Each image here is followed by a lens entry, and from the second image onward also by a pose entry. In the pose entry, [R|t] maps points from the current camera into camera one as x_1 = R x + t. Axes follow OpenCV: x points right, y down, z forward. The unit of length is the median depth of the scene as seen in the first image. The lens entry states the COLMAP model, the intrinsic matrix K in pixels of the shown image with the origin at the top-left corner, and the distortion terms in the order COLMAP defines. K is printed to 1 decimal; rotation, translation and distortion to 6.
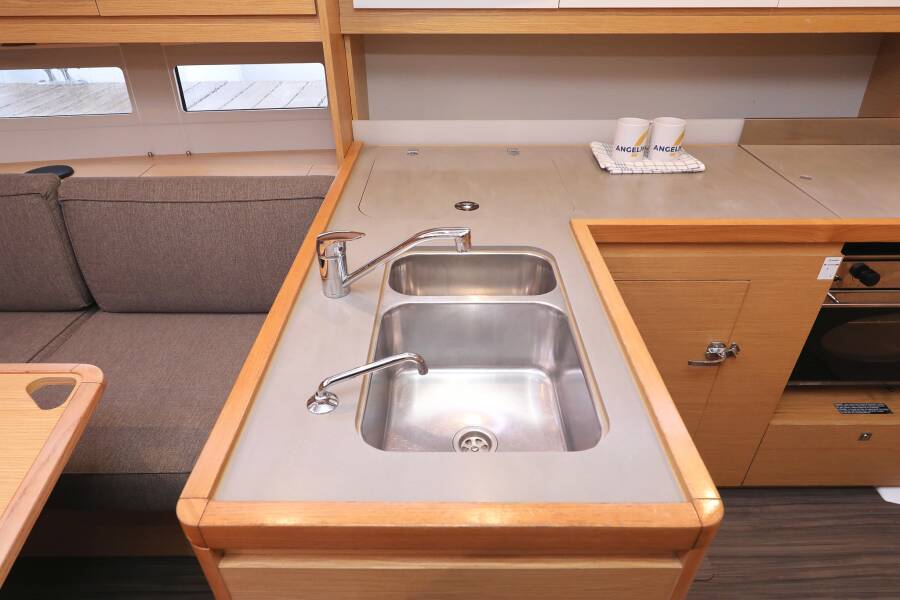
lens RADIAL K [[534.4, 0, 451.8], [0, 534.4, 298.0], [0, 0, 1]] dist [0.002443, -0.000174]
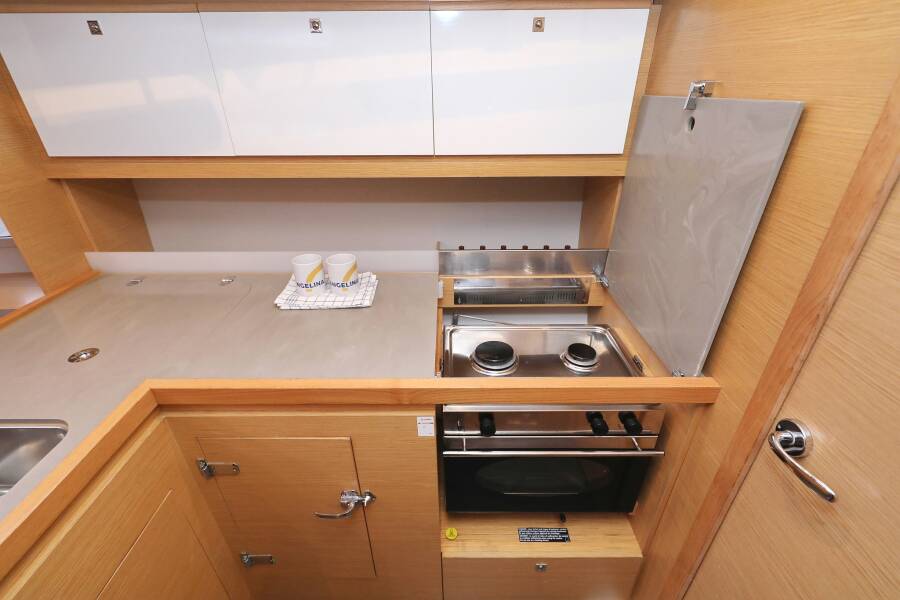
lens RADIAL K [[387.1, 0, 455.7], [0, 387.1, 303.2], [0, 0, 1]] dist [-0.000316, 0.000130]
pose [[0.999981, -0.006120, 0.000425, 0.640086], [0.006135, 0.997246, -0.073909, -0.188305], [0.000028, 0.073910, 0.997265, 0.250256]]
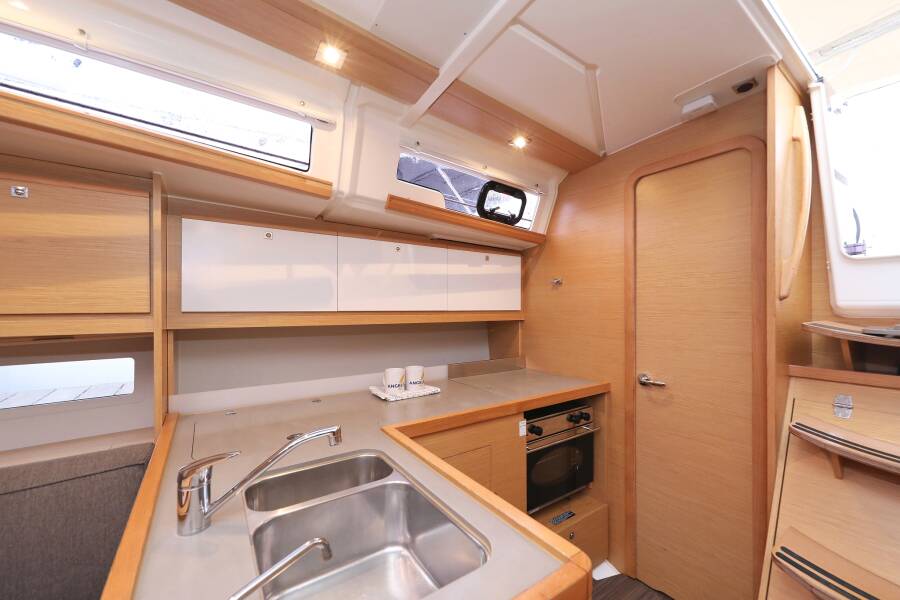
lens RADIAL K [[354.7, 0, 460.5], [0, 354.7, 305.4], [0, 0, 1]] dist [-0.002982, -0.000147]
pose [[0.818425, 0.007064, 0.574570, -0.122801], [0.309596, 0.836956, -0.451282, 0.058509], [-0.484078, 0.547224, 0.682799, 0.054937]]
